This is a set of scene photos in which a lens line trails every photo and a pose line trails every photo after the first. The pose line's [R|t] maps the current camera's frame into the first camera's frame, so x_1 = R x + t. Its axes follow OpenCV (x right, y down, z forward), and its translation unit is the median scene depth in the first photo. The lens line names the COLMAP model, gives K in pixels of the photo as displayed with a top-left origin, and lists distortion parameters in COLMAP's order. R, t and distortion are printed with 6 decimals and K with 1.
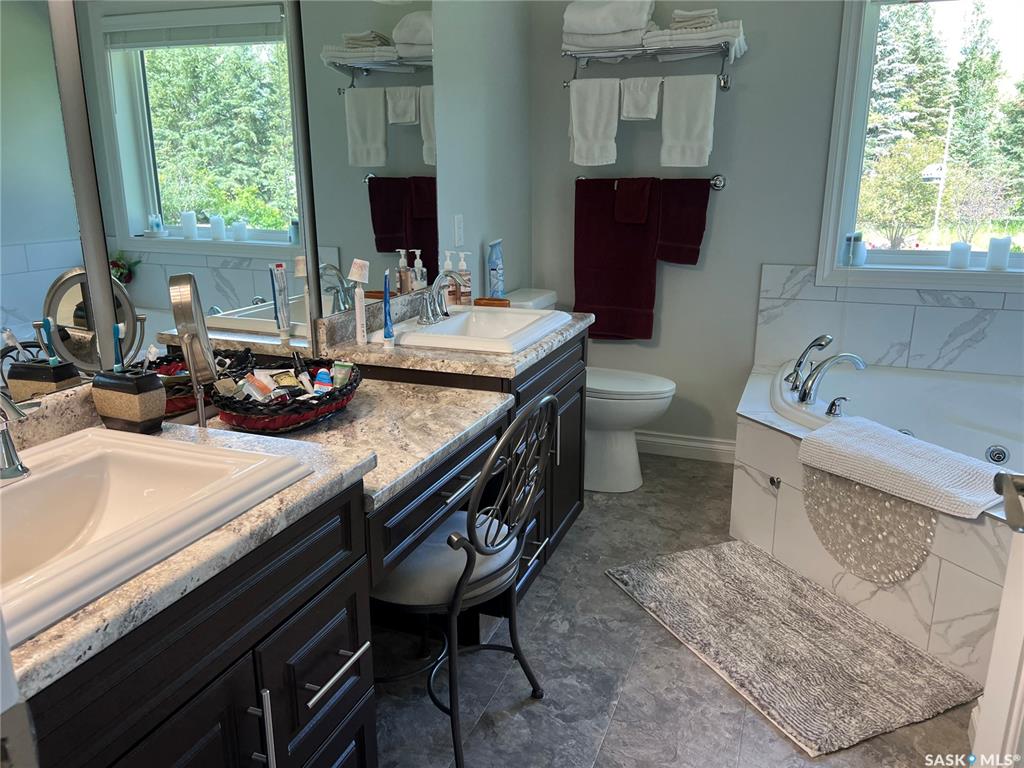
lens RADIAL K [[772.8, 0, 512.0], [0, 772.8, 380.5], [0, 0, 1]] dist [0.047789, -0.052433]
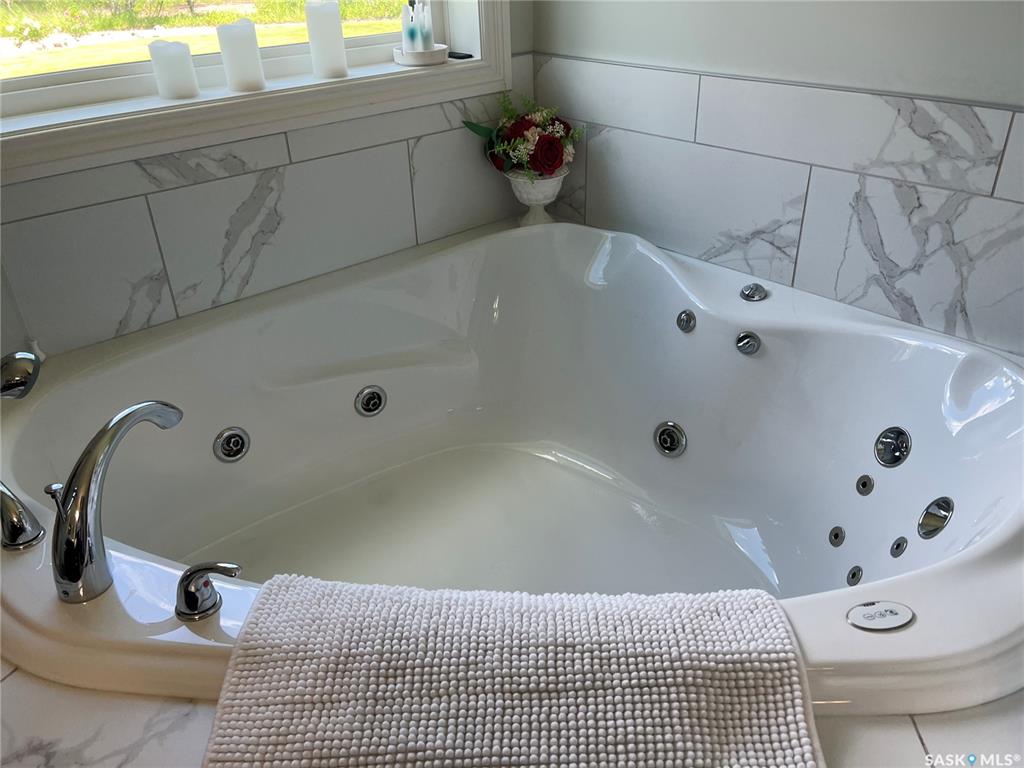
lens RADIAL K [[772.8, 0, 518.1], [0, 772.8, 381.7], [0, 0, 1]] dist [0.047789, -0.052433]
pose [[0.450326, -0.460810, 0.764762, 0.207445], [0.249712, 0.887347, 0.387633, -0.121842], [-0.857234, 0.016409, 0.514665, 0.566283]]
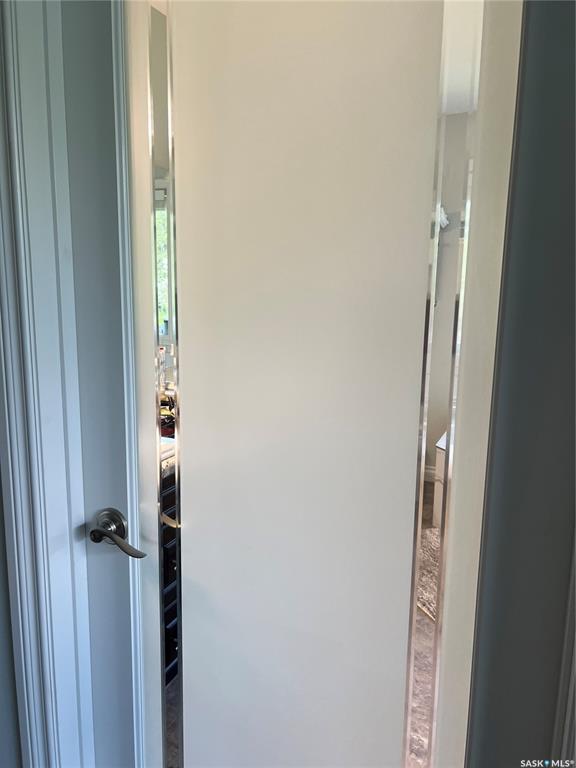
lens RADIAL K [[579.6, 0, 285.4], [0, 579.6, 384.6], [0, 0, 1]] dist [0.047789, -0.052433]
pose [[0.998441, 0.026757, -0.048995, 0.031895], [-0.030945, 0.995743, -0.086818, 0.026561], [0.046464, 0.088199, 0.995019, -0.198585]]
